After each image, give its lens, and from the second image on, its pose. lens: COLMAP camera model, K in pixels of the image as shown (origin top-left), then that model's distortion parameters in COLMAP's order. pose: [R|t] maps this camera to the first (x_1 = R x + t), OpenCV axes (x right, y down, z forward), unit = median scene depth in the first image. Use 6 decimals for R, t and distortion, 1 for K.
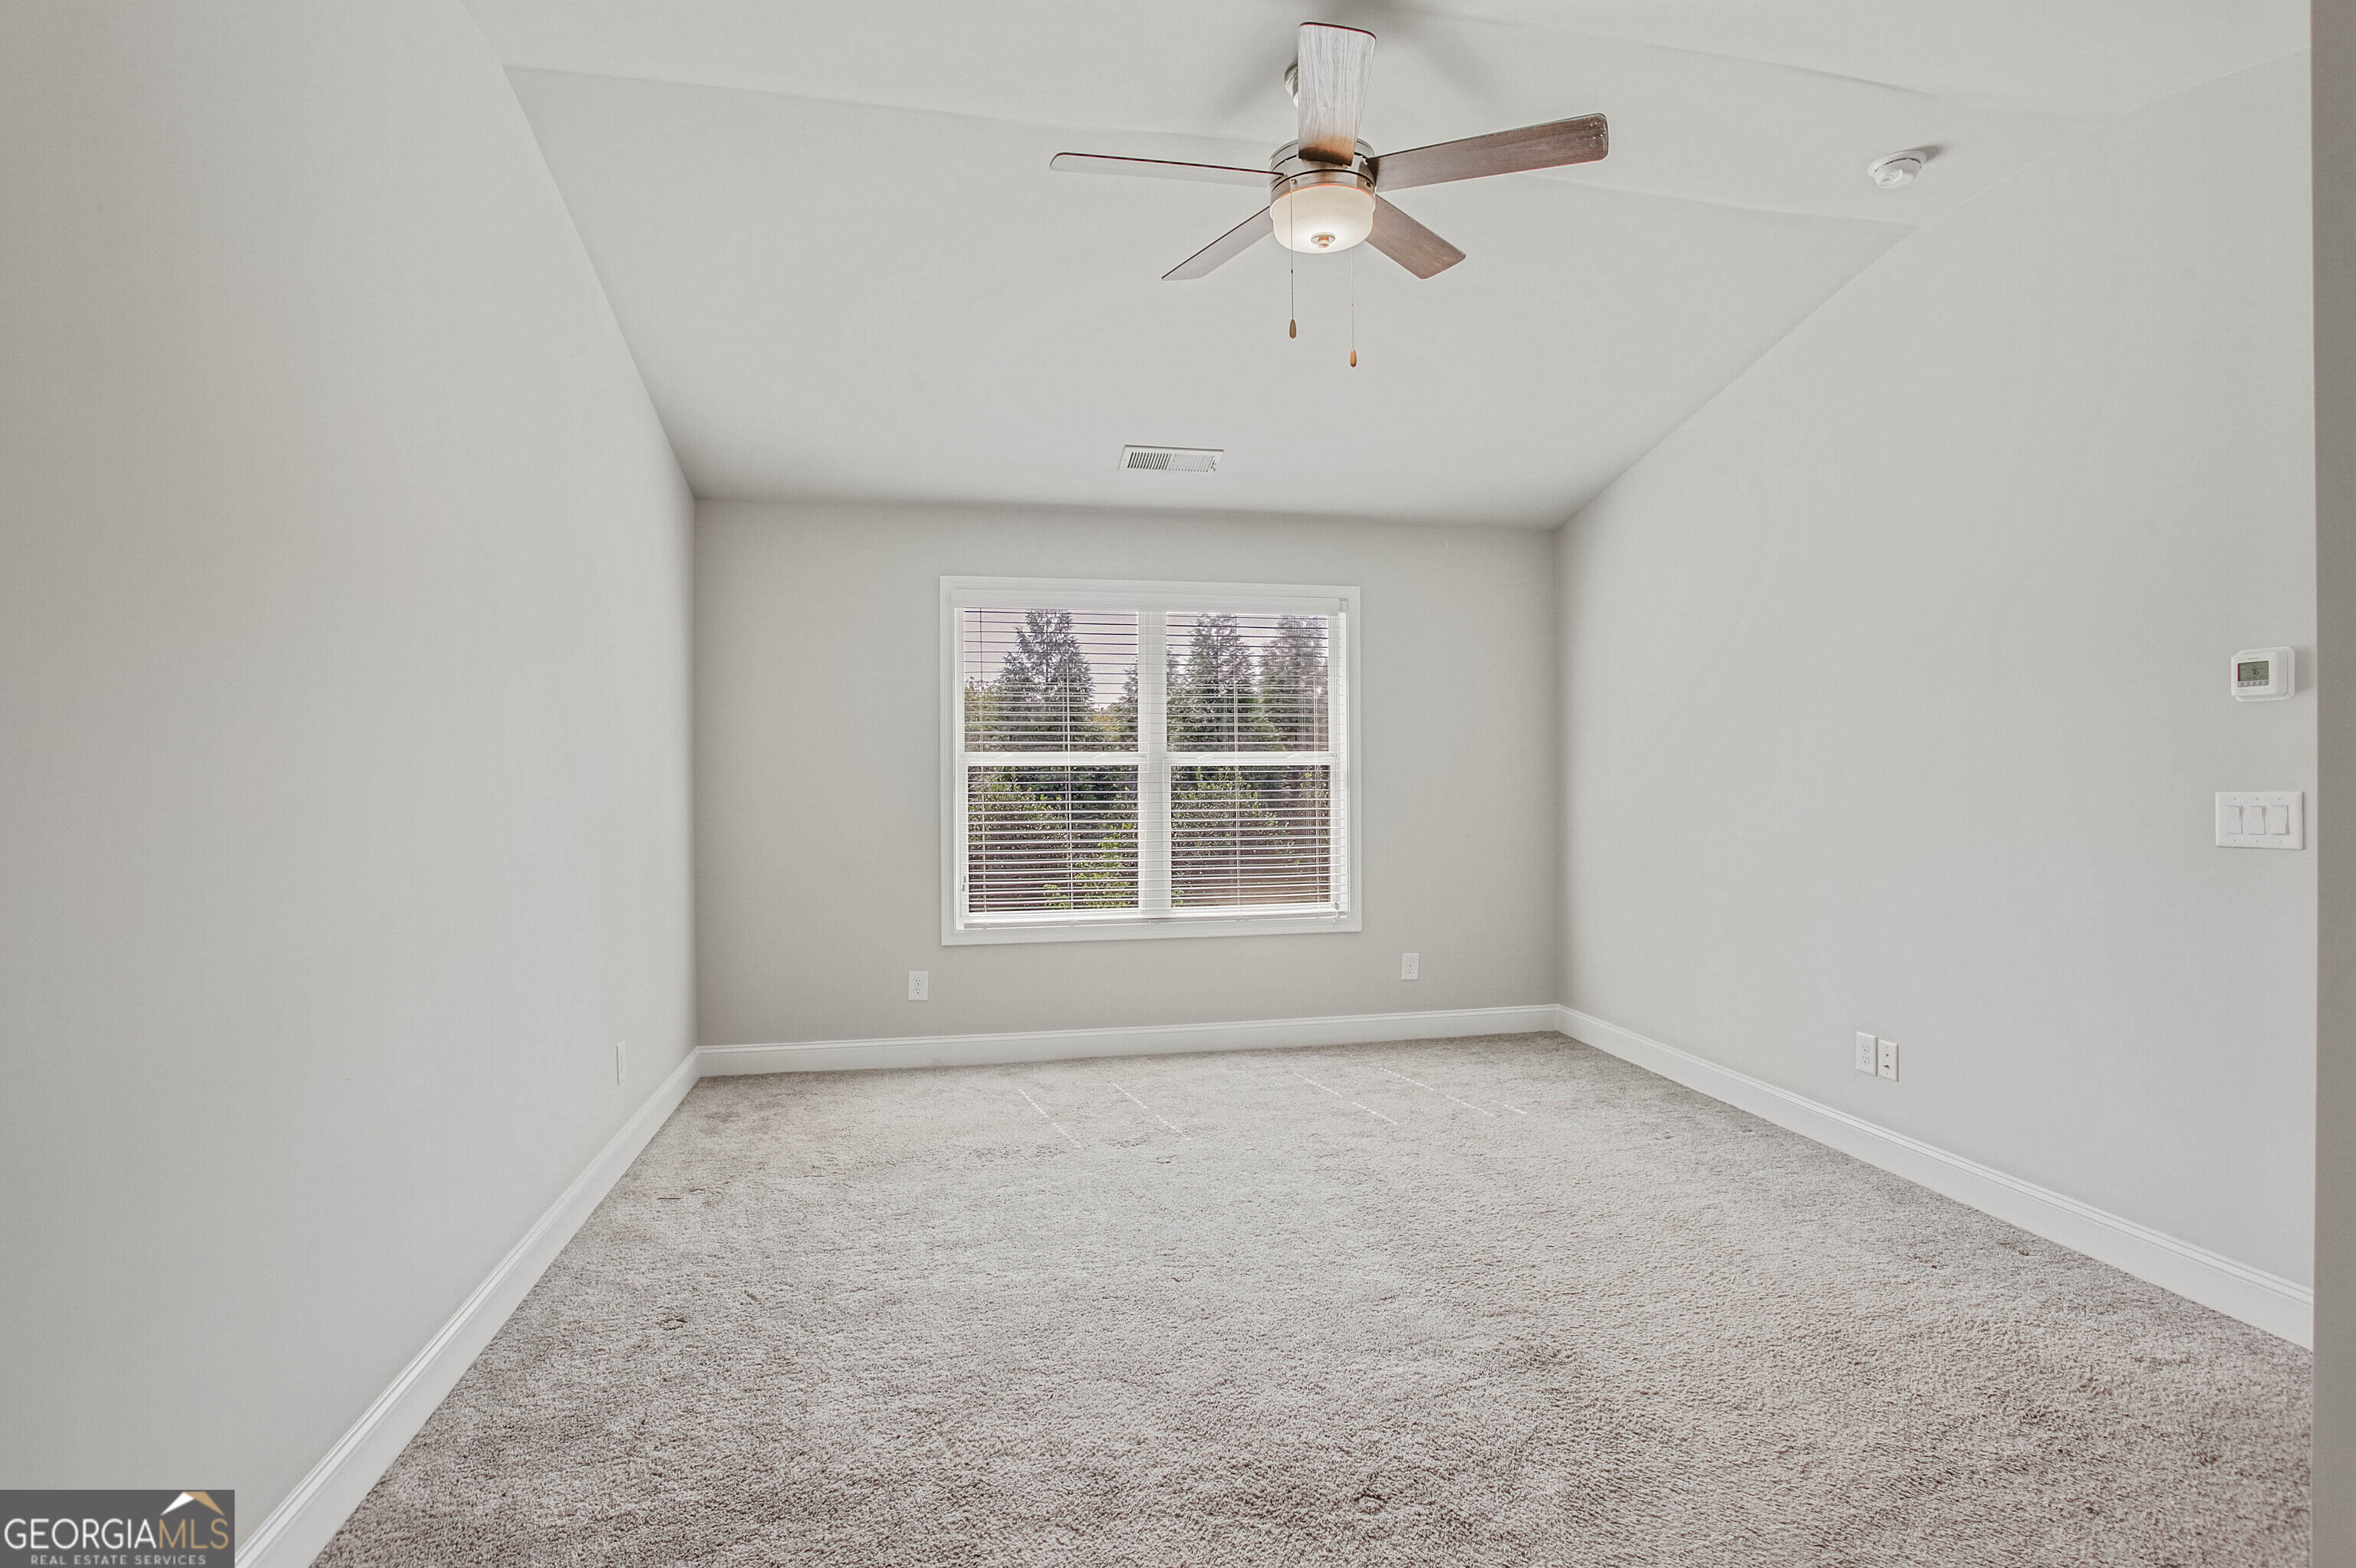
lens RADIAL K [[1177.2, 0, 1170.5], [0, 1177.2, 782.9], [0, 0, 1]] dist [-0.010319, 0.007823]
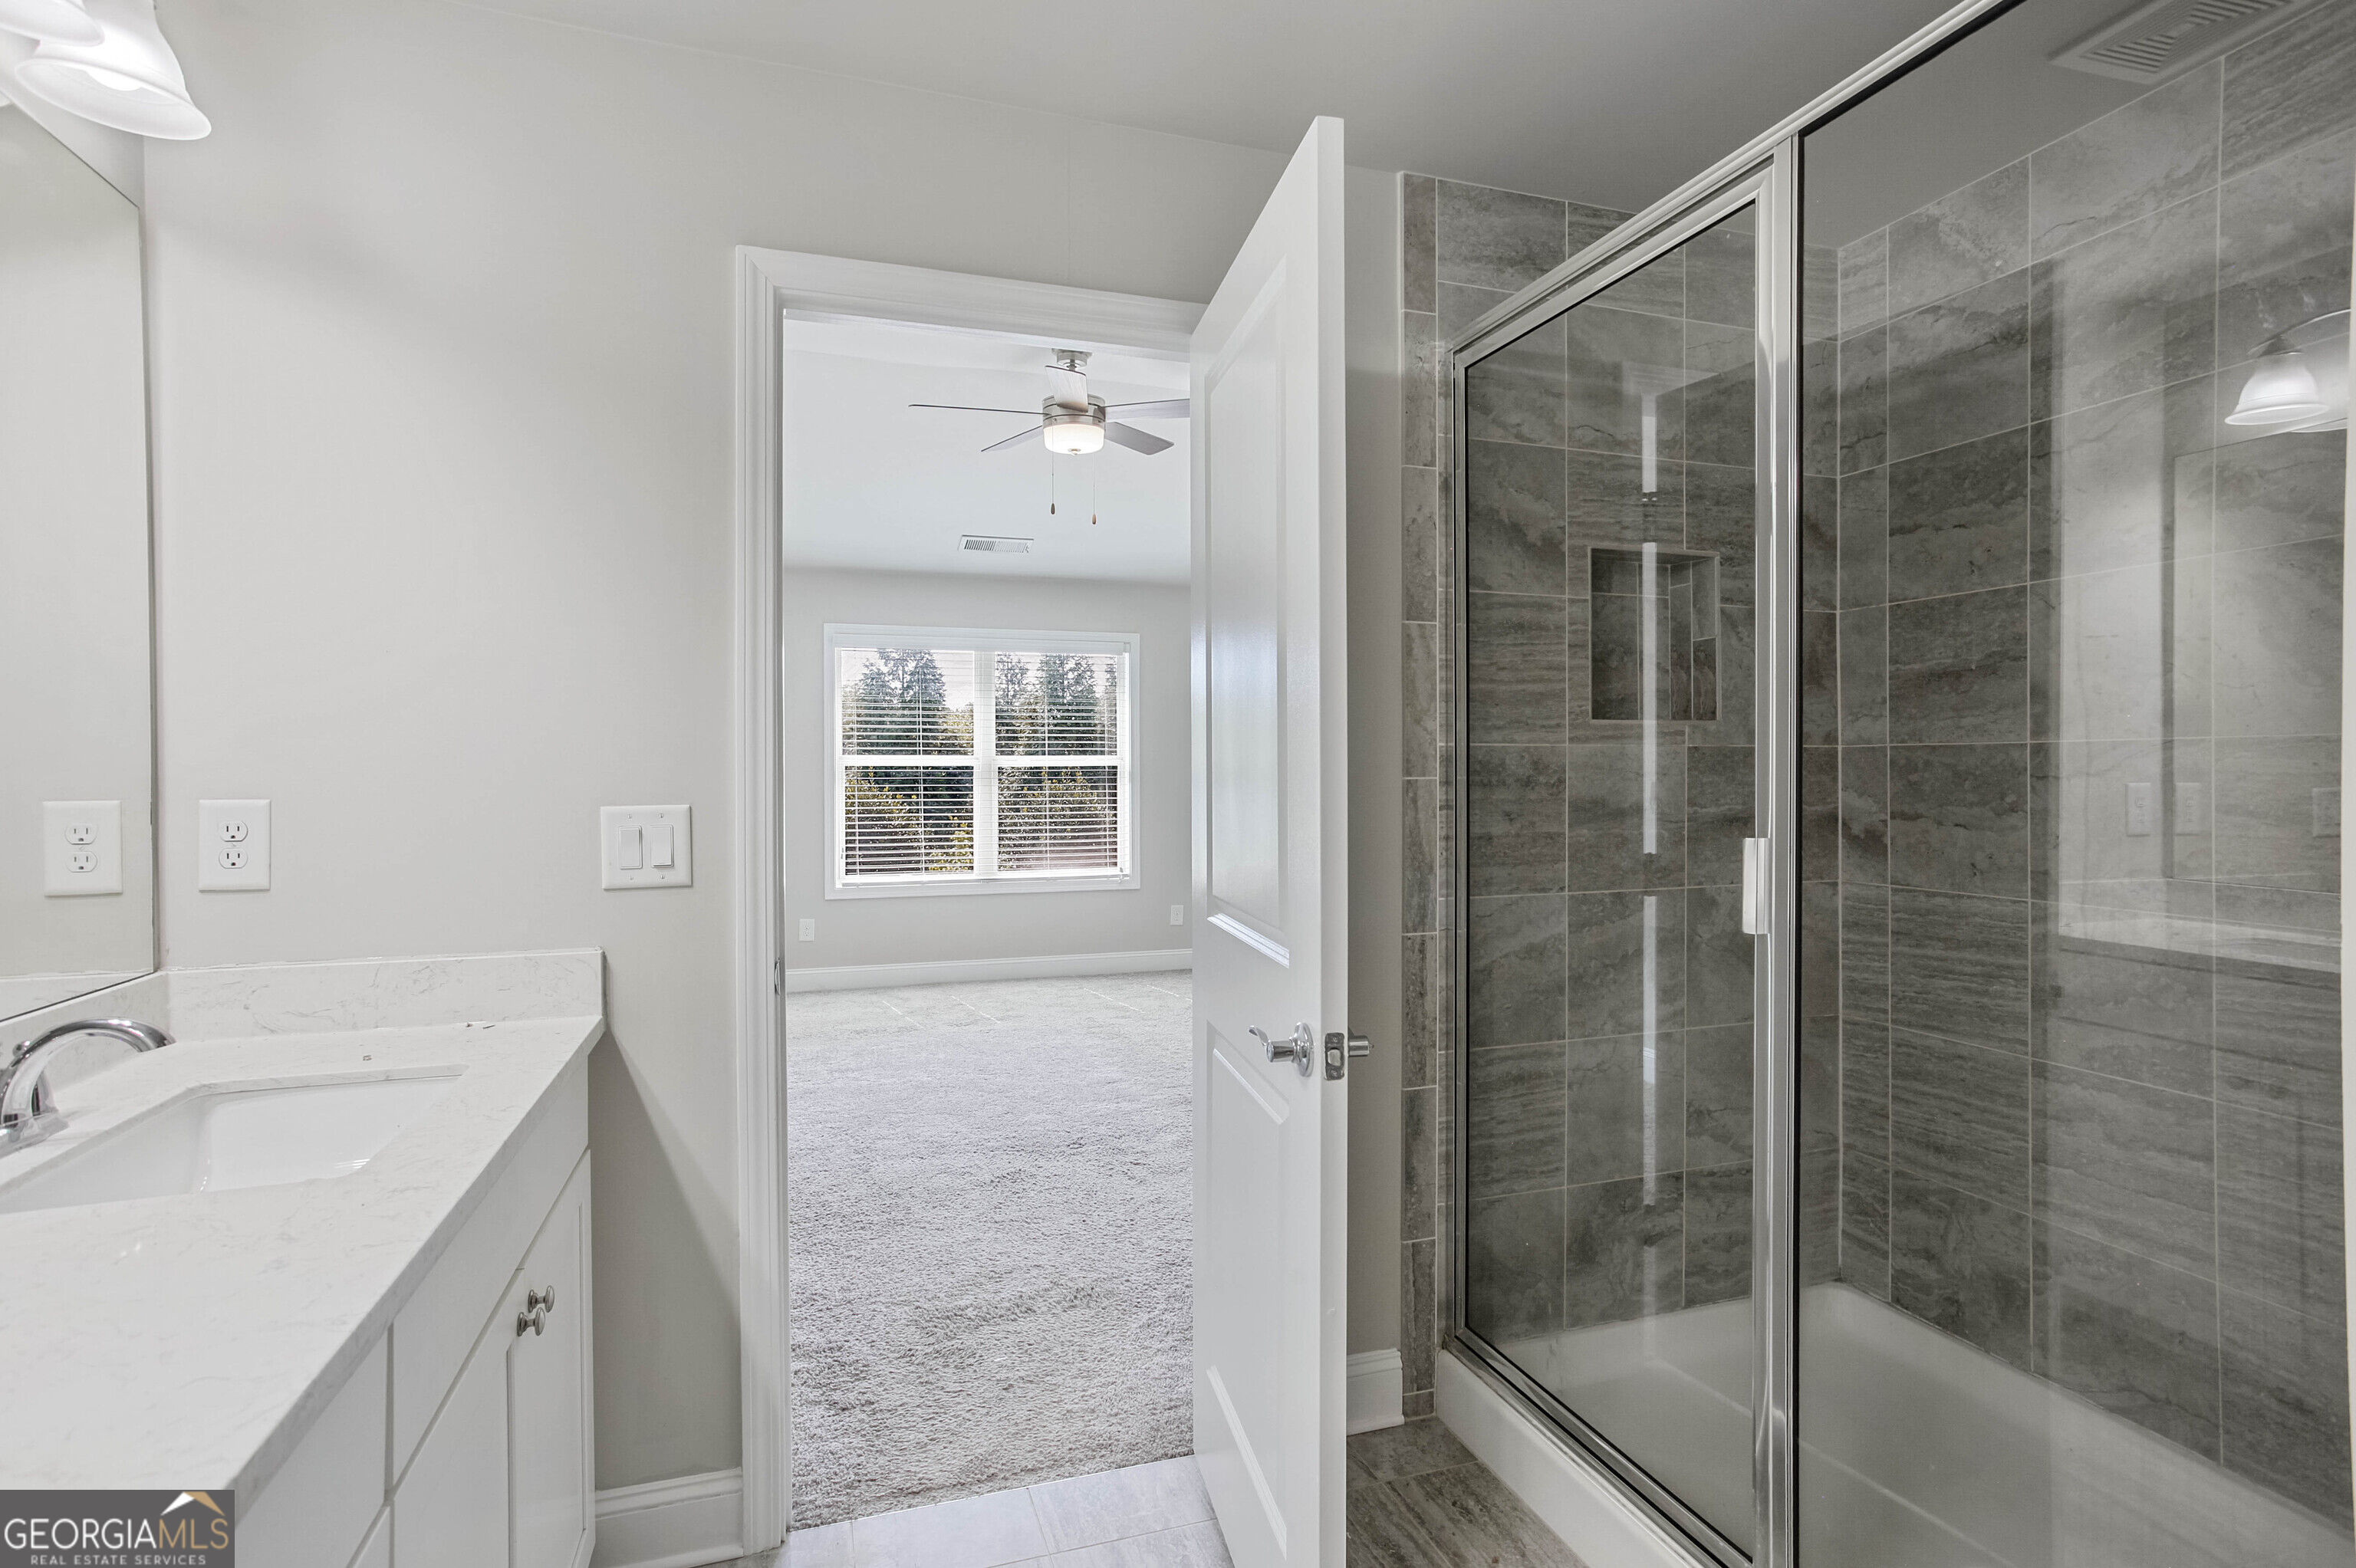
lens RADIAL K [[1192.4, 0, 1141.7], [0, 1192.4, 770.0], [0, 0, 1]] dist [0.005688, 0.004986]
pose [[0.995577, 0.000711, 0.093949, 0.036551], [0.000299, 0.999942, -0.010730, 0.005035], [-0.093951, 0.010711, 0.995519, -0.383099]]
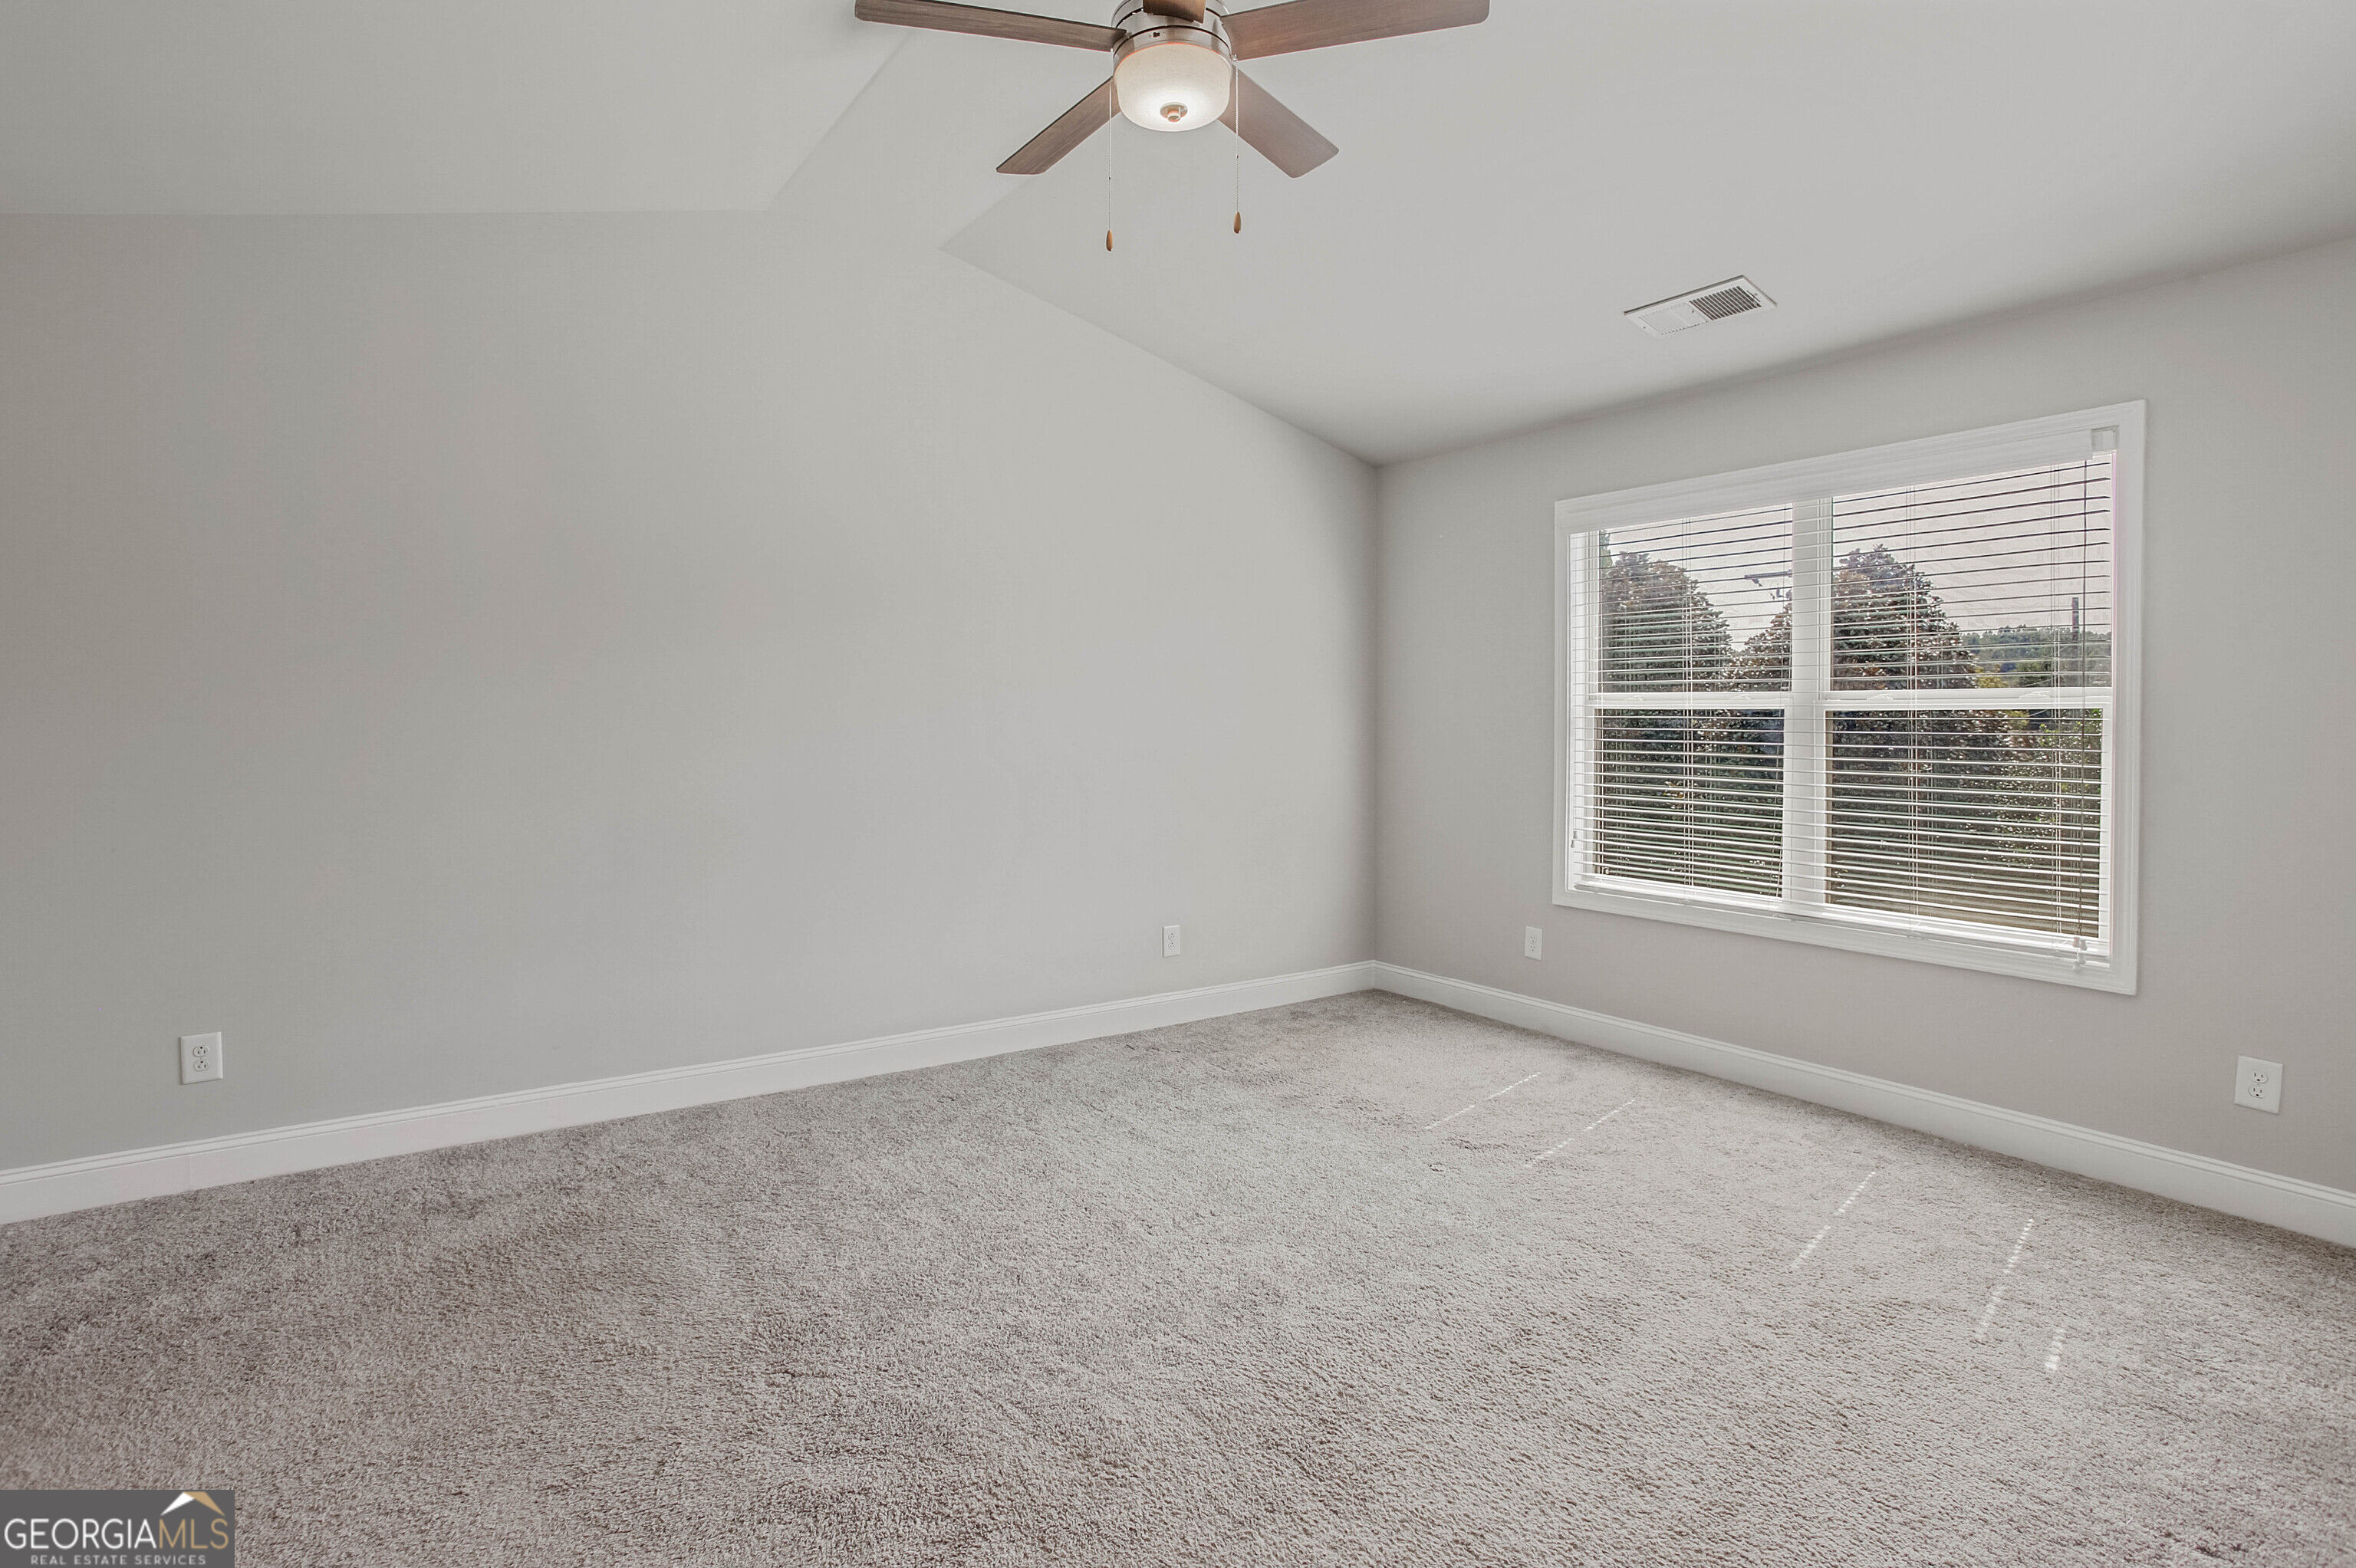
lens RADIAL K [[1177.2, 0, 1192.8], [0, 1177.2, 767.6], [0, 0, 1]] dist [-0.010319, 0.007823]
pose [[0.407236, 0.047727, -0.912075, 0.514018], [-0.008848, 0.998793, 0.048314, -0.010759], [0.913280, -0.011605, 0.407167, 0.356908]]
